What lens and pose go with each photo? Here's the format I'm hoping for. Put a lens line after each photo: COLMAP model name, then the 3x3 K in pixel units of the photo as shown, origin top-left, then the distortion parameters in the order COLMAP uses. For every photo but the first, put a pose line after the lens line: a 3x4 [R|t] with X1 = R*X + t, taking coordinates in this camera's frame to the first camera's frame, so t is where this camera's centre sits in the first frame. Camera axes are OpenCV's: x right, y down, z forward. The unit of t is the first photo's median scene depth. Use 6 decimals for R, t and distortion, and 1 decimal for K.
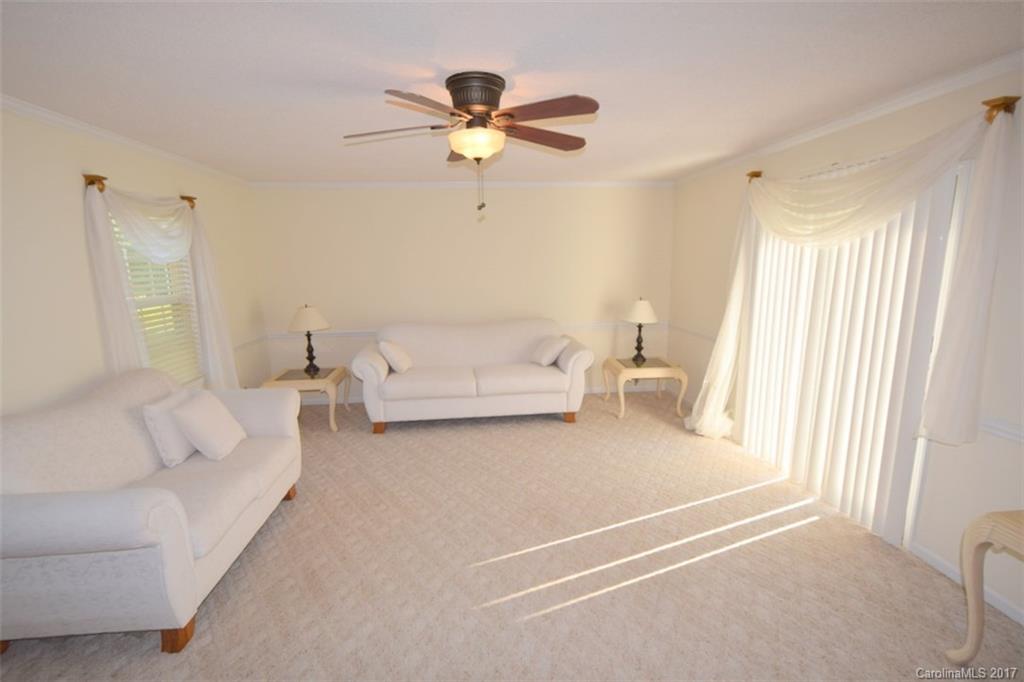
lens RADIAL K [[474.5, 0, 511.1], [0, 474.5, 348.8], [0, 0, 1]] dist [0.000888, 0.000308]
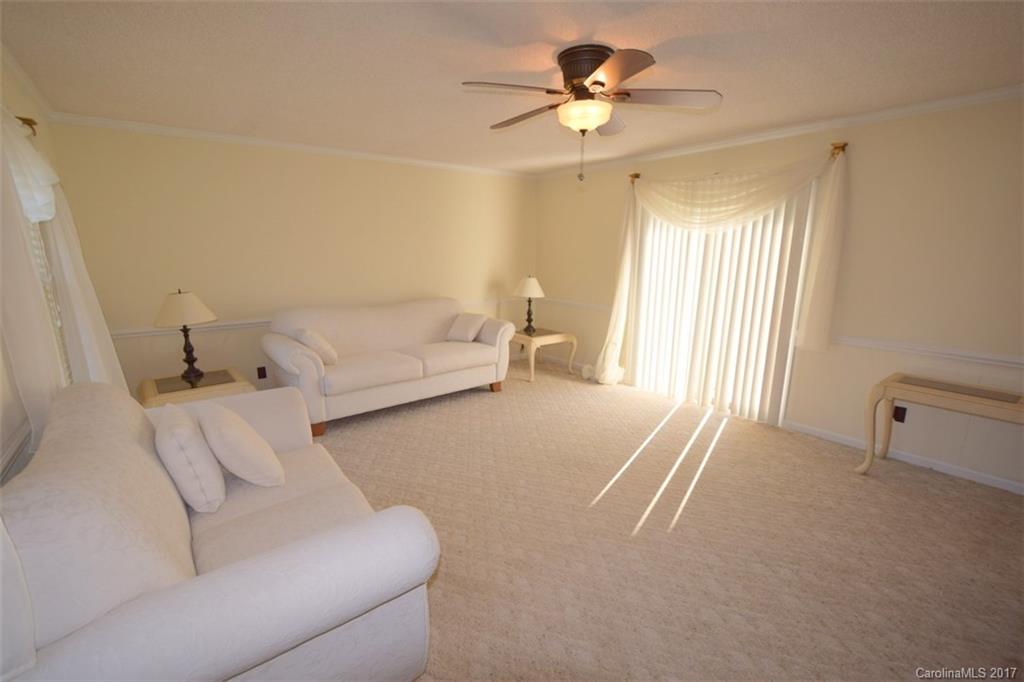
lens RADIAL K [[448.8, 0, 510.5], [0, 448.8, 349.5], [0, 0, 1]] dist [0.000001, -0.000170]
pose [[0.844017, -0.100411, 0.526832, -0.409245], [0.084812, 0.994946, 0.053758, 0.008071], [-0.529567, -0.000691, 0.848268, 0.125754]]
